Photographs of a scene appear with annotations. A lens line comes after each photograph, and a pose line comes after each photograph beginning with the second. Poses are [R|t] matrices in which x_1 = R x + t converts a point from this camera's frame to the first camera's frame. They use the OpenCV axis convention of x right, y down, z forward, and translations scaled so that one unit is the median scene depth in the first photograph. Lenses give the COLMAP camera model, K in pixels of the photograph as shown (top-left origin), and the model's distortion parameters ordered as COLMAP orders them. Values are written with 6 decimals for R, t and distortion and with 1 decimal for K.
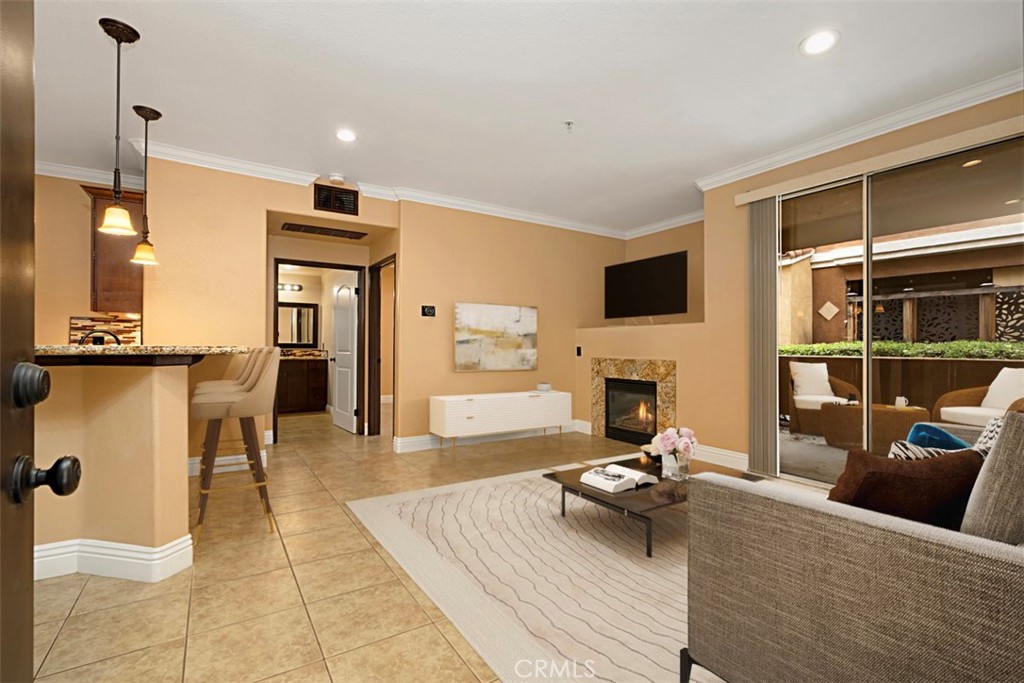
lens RADIAL K [[473.1, 0, 512.0], [0, 473.1, 341.5], [0, 0, 1]] dist [0.006002, 0.000226]
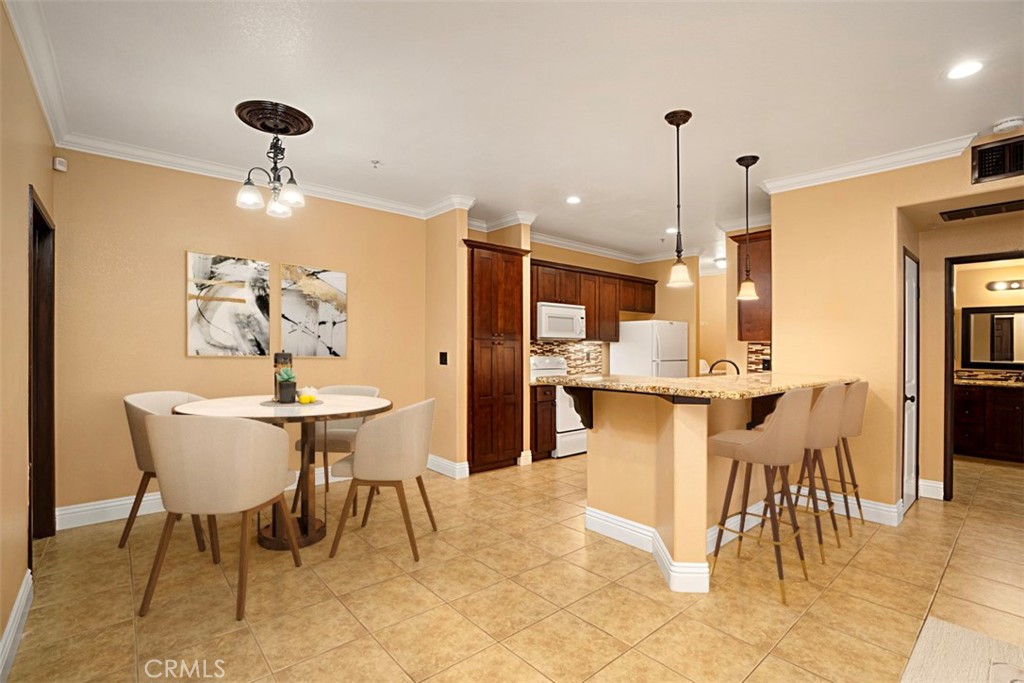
lens RADIAL K [[481.9, 0, 525.4], [0, 481.9, 348.0], [0, 0, 1]] dist [0.000504, -0.000020]
pose [[0.171988, 0.001082, -0.985098, 0.161253], [0.007684, 0.999967, 0.002440, -0.041232], [0.985069, -0.007989, 0.171974, 0.213087]]
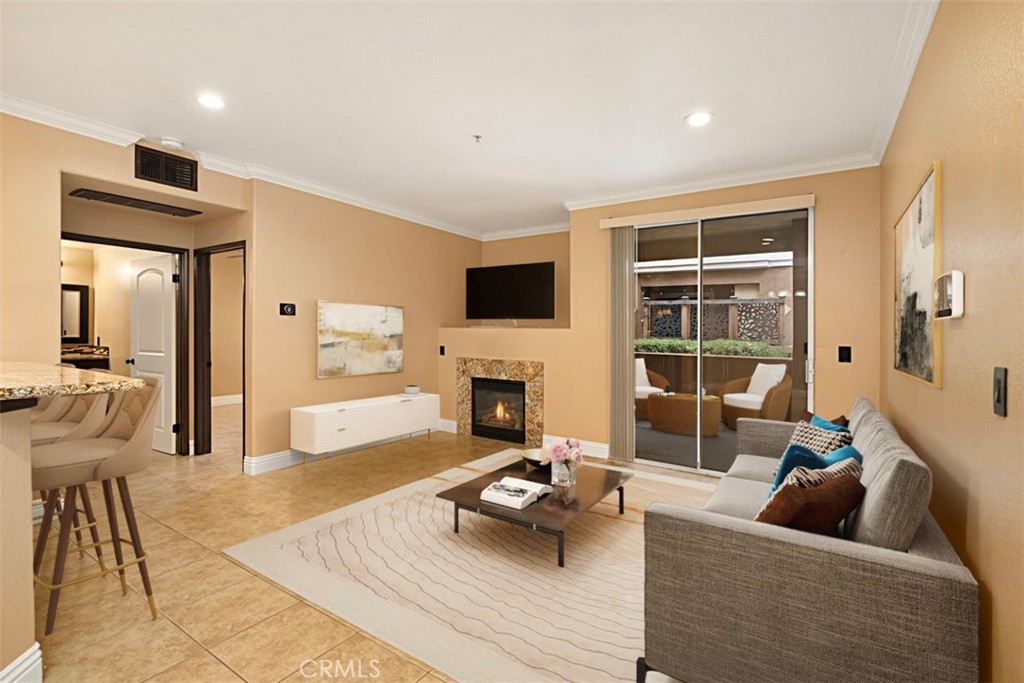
lens RADIAL K [[469.6, 0, 505.6], [0, 469.6, 326.1], [0, 0, 1]] dist [0.002271, 0.000297]
pose [[0.917602, 0.009936, 0.397376, -0.152655], [-0.012975, 0.999904, 0.004958, -0.043353], [-0.397288, -0.009705, 0.917642, 0.039695]]
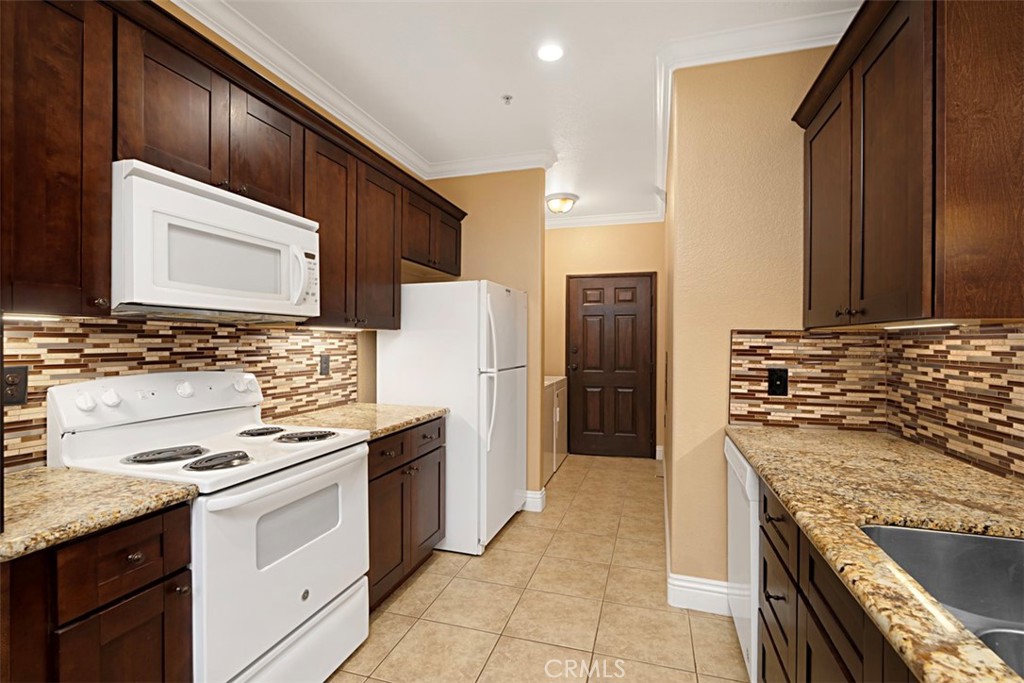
lens RADIAL K [[473.1, 0, 512.0], [0, 473.1, 341.5], [0, 0, 1]] dist [0.006002, 0.000226]
pose [[0.643643, -0.003678, -0.765317, -0.626881], [0.009563, 0.999949, 0.003237, -0.039303], [0.765266, -0.009403, 0.643645, 0.445883]]
